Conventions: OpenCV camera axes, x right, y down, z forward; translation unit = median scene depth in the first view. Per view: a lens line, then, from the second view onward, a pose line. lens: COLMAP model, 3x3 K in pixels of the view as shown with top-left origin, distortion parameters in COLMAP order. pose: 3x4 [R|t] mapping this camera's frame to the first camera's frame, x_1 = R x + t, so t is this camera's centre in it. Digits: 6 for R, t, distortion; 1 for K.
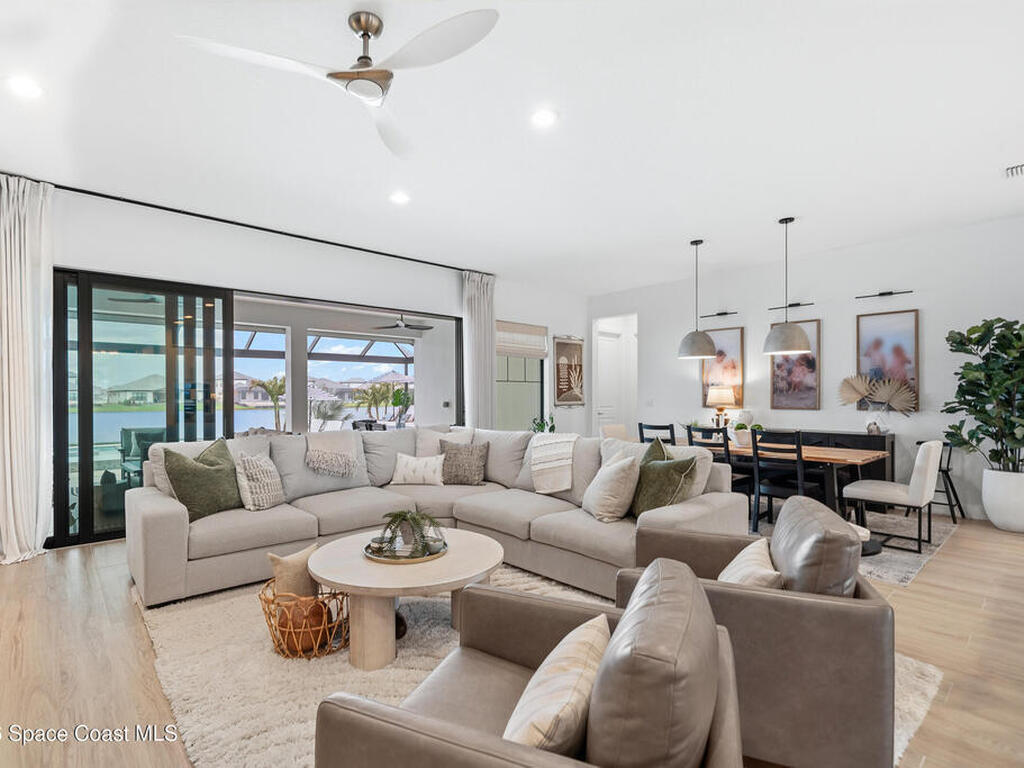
lens RADIAL K [[504.5, 0, 500.0], [0, 504.5, 401.8], [0, 0, 1]] dist [0.004497, -0.000665]
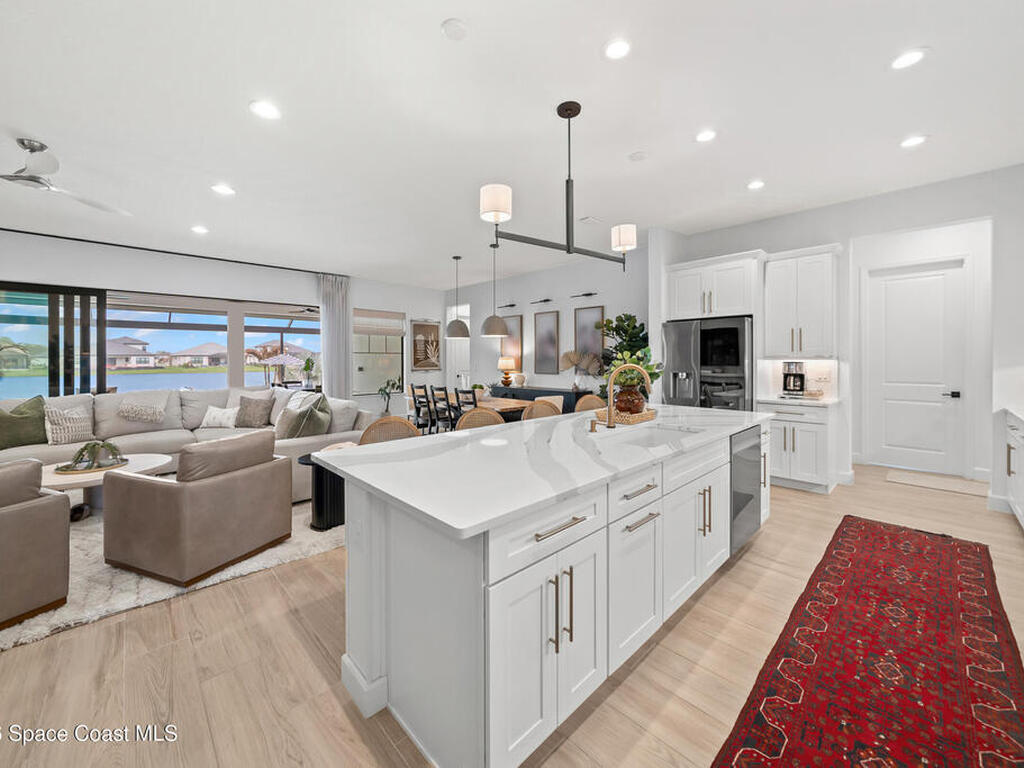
lens RADIAL K [[398.4, 0, 509.9], [0, 398.4, 361.3], [0, 0, 1]] dist [-0.008317, -0.000423]
pose [[0.998347, -0.000486, 0.057480, 0.485764], [0.001058, 0.999950, -0.009915, -0.010384], [-0.057472, 0.009960, 0.998297, -0.143265]]
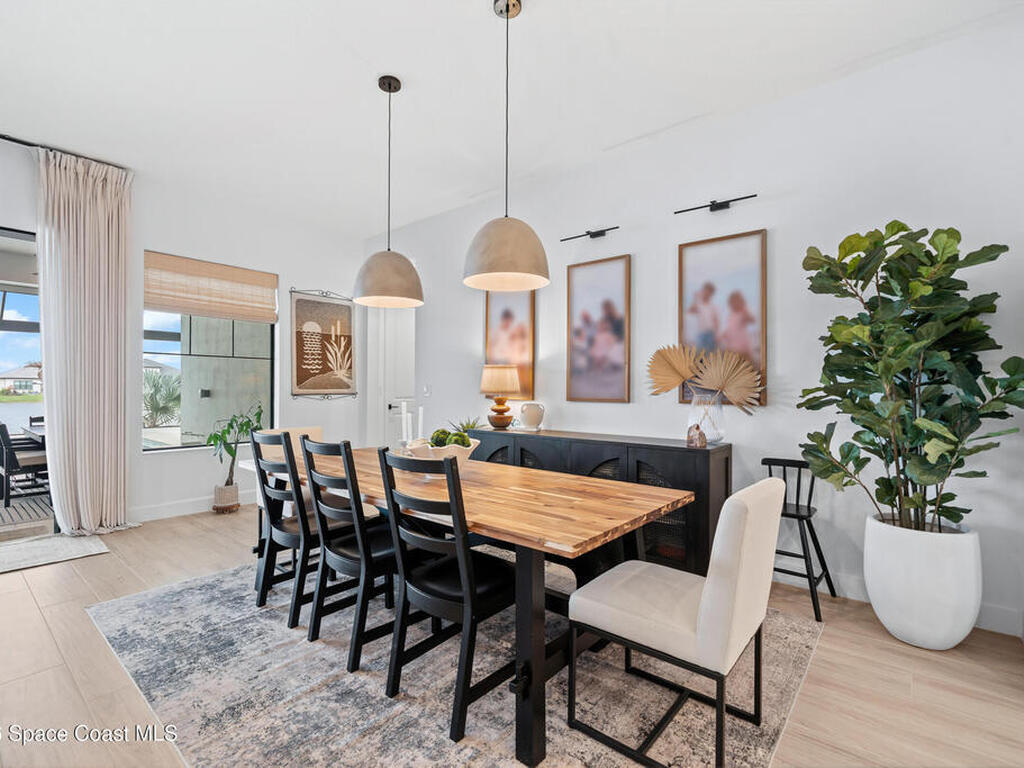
lens RADIAL K [[504.5, 0, 510.1], [0, 504.5, 391.0], [0, 0, 1]] dist [0.004497, -0.000665]
pose [[0.986815, 0.006773, 0.161713, 0.440099], [-0.005905, 0.999965, -0.005850, 0.007164], [-0.161747, 0.004818, 0.986821, 0.472203]]
